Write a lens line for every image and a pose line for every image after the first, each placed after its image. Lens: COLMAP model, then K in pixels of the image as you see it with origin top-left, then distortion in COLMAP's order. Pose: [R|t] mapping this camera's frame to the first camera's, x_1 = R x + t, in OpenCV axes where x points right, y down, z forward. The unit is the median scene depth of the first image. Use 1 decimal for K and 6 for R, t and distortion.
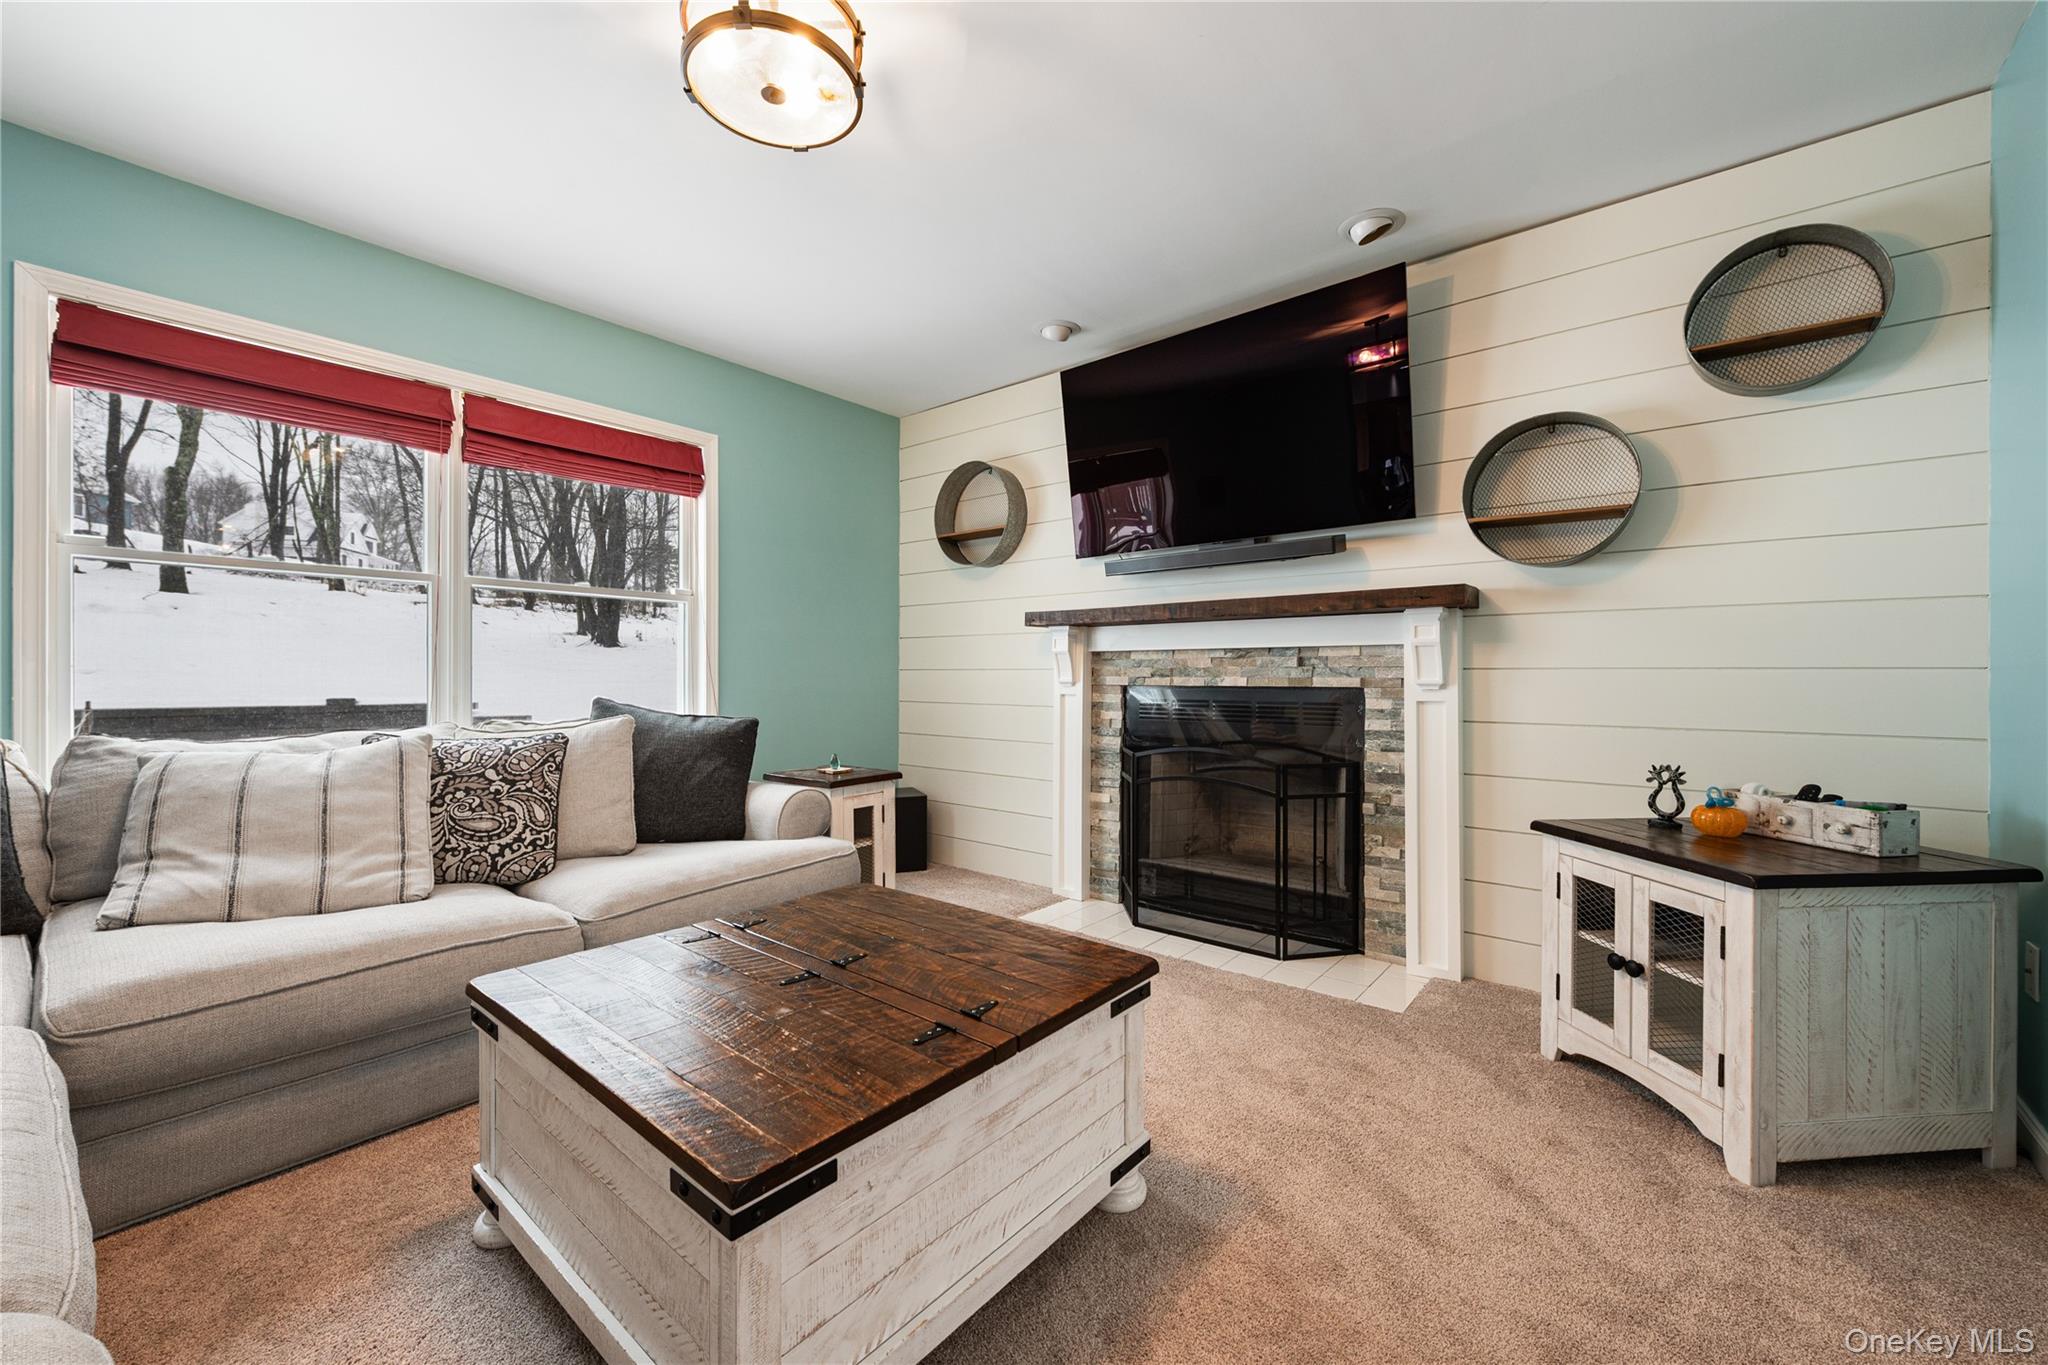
lens RADIAL K [[813.5, 0, 1022.2], [0, 813.5, 678.7], [0, 0, 1]] dist [-0.000586, -0.000546]
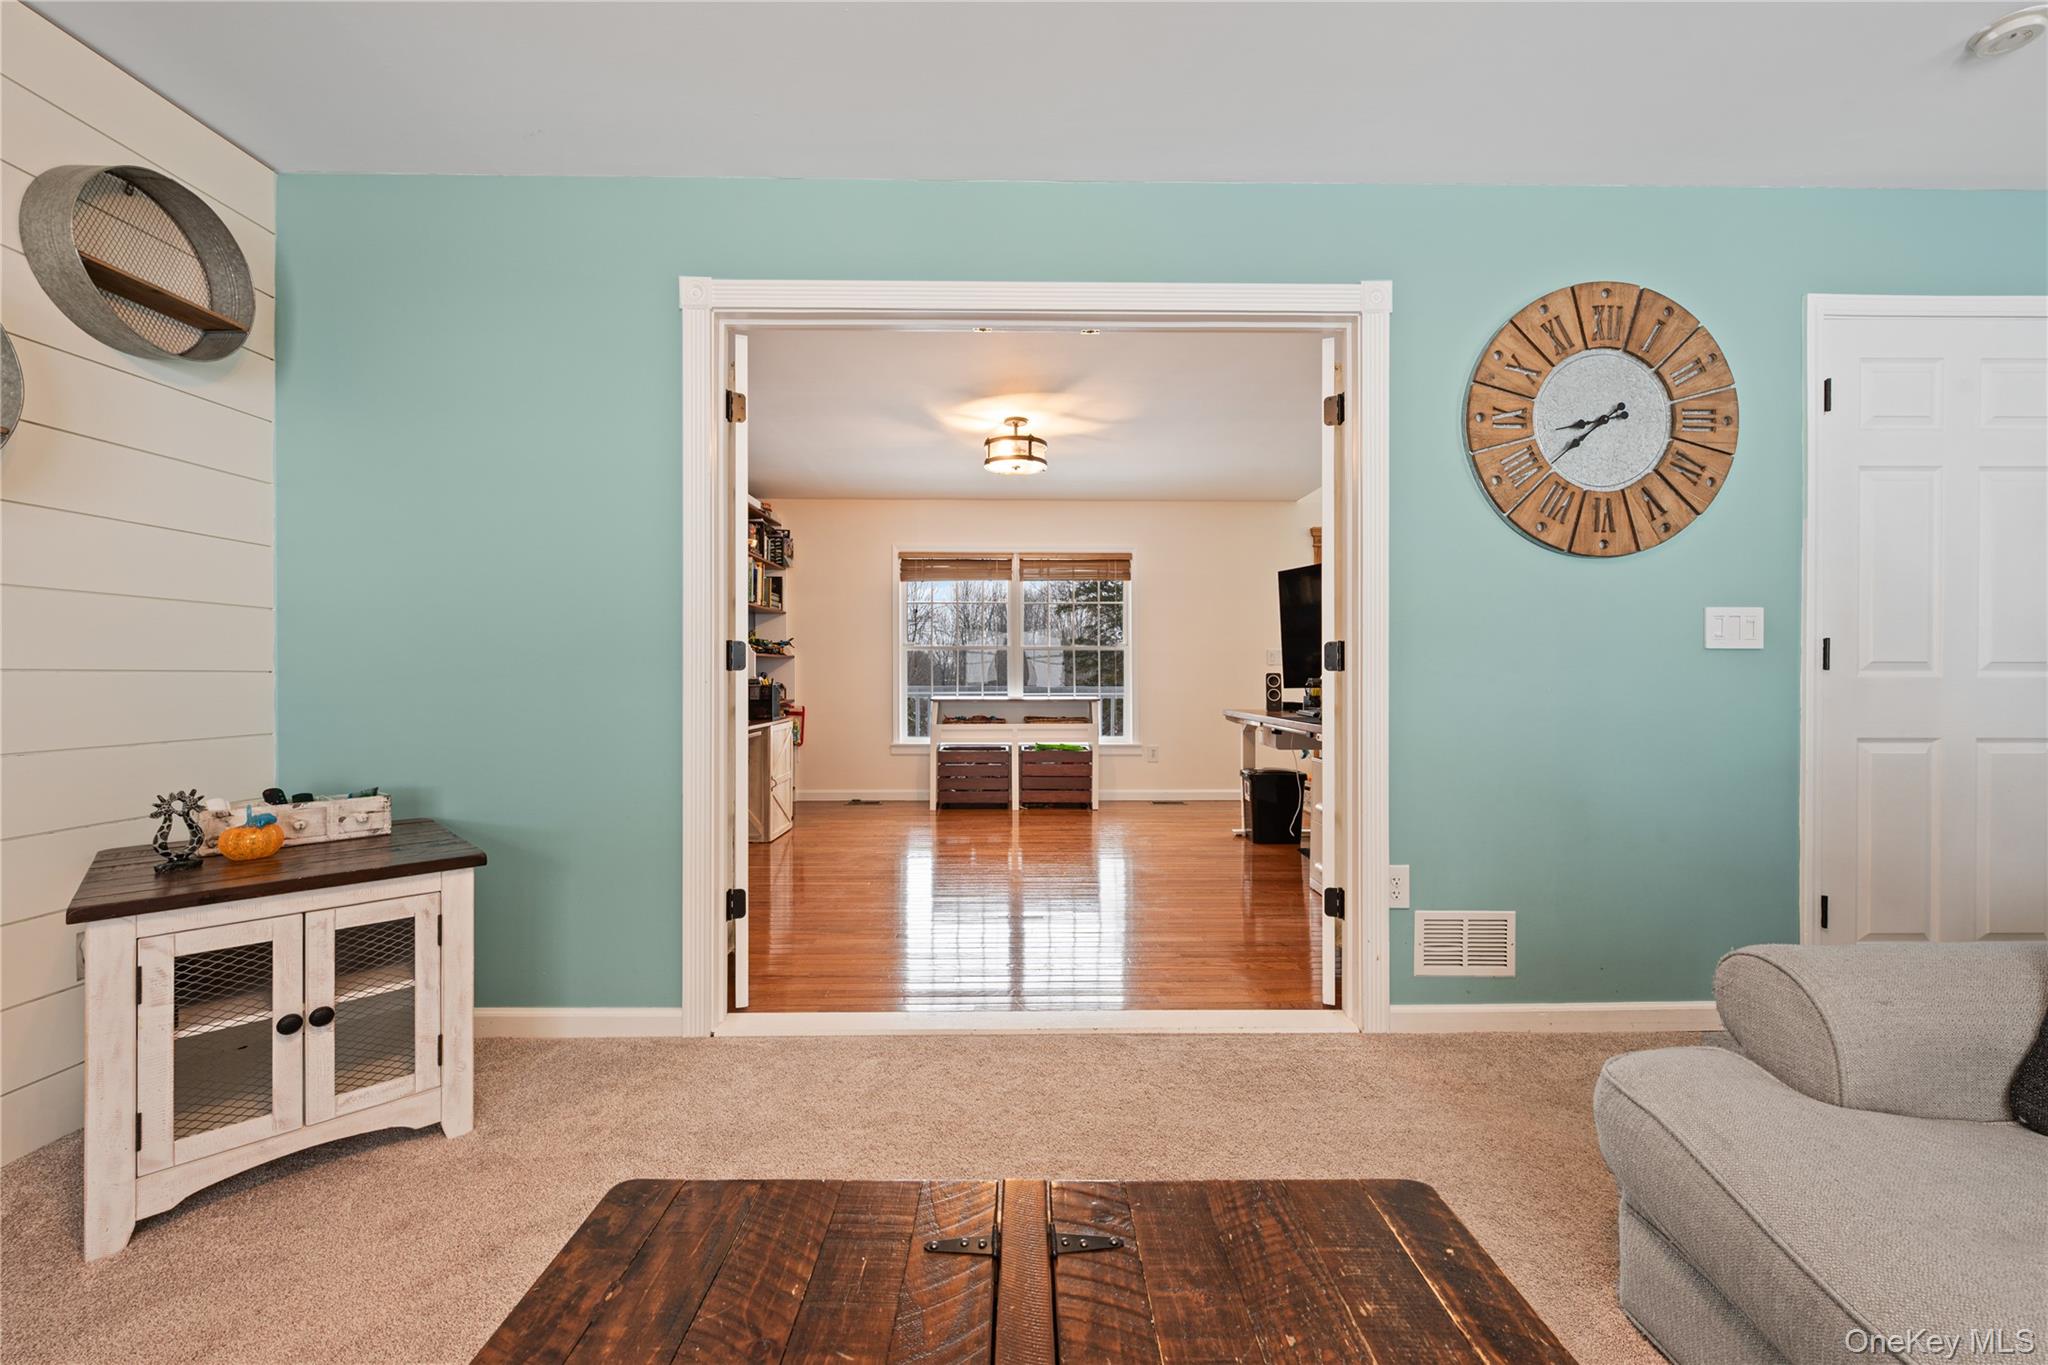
lens RADIAL K [[813.5, 0, 1022.2], [0, 813.5, 678.7], [0, 0, 1]] dist [-0.000586, -0.000546]
pose [[-0.643527, -0.005699, 0.765402, -0.279786], [0.002299, 0.999953, 0.009379, -0.008117], [-0.765420, 0.007796, -0.643484, 0.695598]]
